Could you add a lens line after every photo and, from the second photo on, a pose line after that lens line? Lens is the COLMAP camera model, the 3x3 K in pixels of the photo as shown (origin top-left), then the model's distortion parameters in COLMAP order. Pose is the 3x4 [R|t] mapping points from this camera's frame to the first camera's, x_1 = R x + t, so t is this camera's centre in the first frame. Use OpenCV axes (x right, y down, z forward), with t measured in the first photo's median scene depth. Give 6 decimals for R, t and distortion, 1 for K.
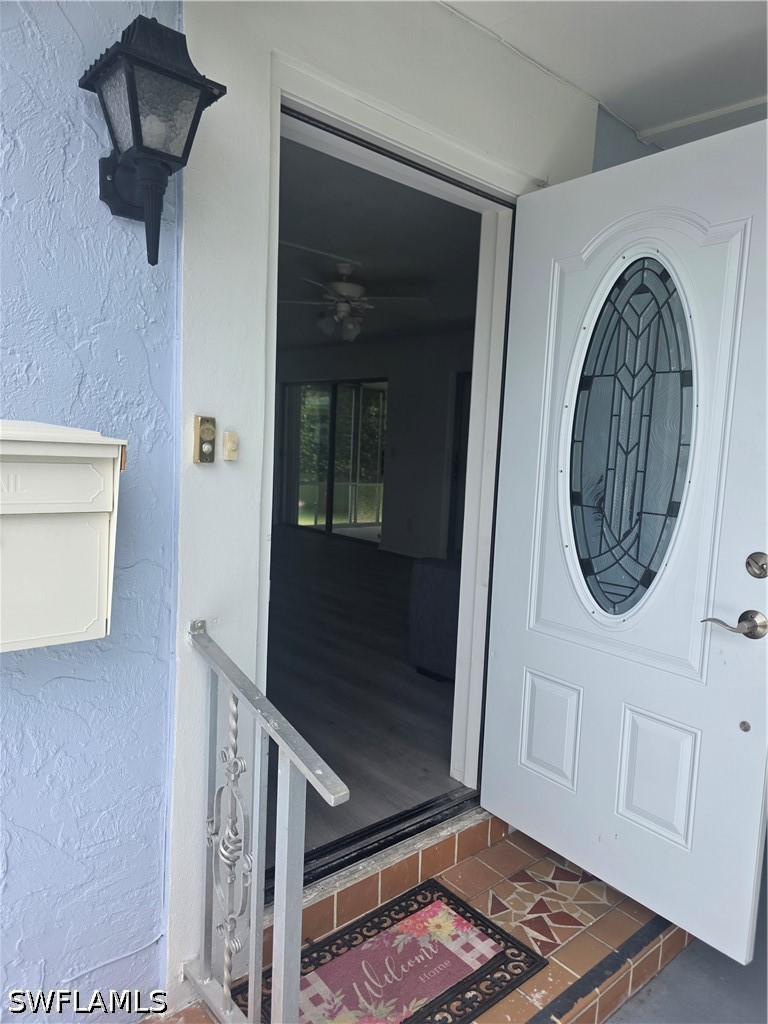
lens RADIAL K [[689.0, 0, 402.5], [0, 689.0, 514.0], [0, 0, 1]] dist [0.092713, -0.082554]
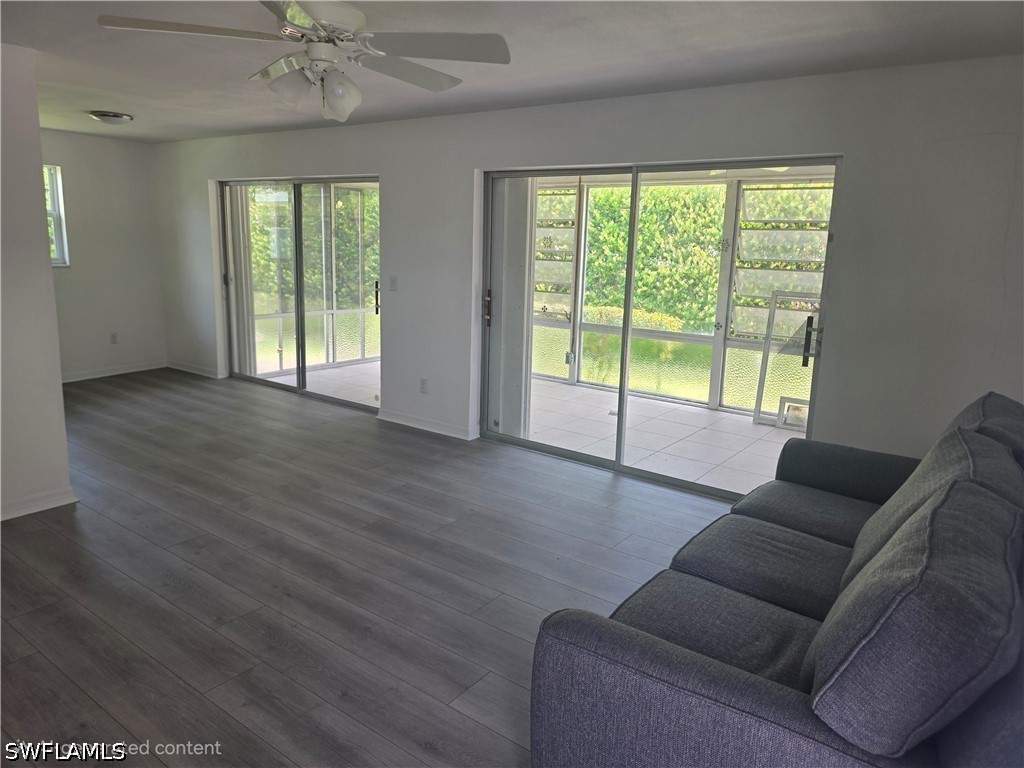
lens RADIAL K [[689.0, 0, 510.6], [0, 689.0, 356.1], [0, 0, 1]] dist [0.092713, -0.082554]
pose [[0.979265, -0.051655, 0.195888, -0.024925], [0.036481, 0.996103, 0.080299, -0.044460], [-0.199273, -0.071488, 0.977333, 0.179534]]
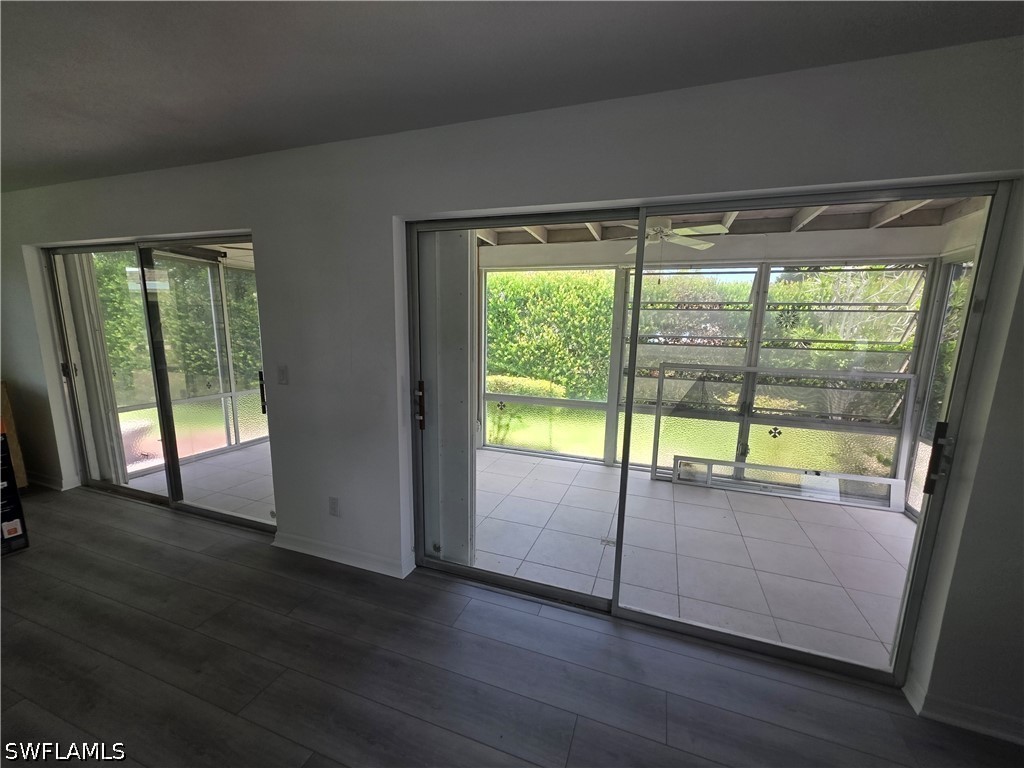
lens RADIAL K [[407.9, 0, 515.2], [0, 407.9, 395.5], [0, 0, 1]] dist [-0.001040, -0.000087]
pose [[0.877837, -0.108250, 0.466567, -0.002849], [0.066318, 0.992213, 0.105431, -0.062112], [-0.474347, -0.061610, 0.878180, 0.413187]]
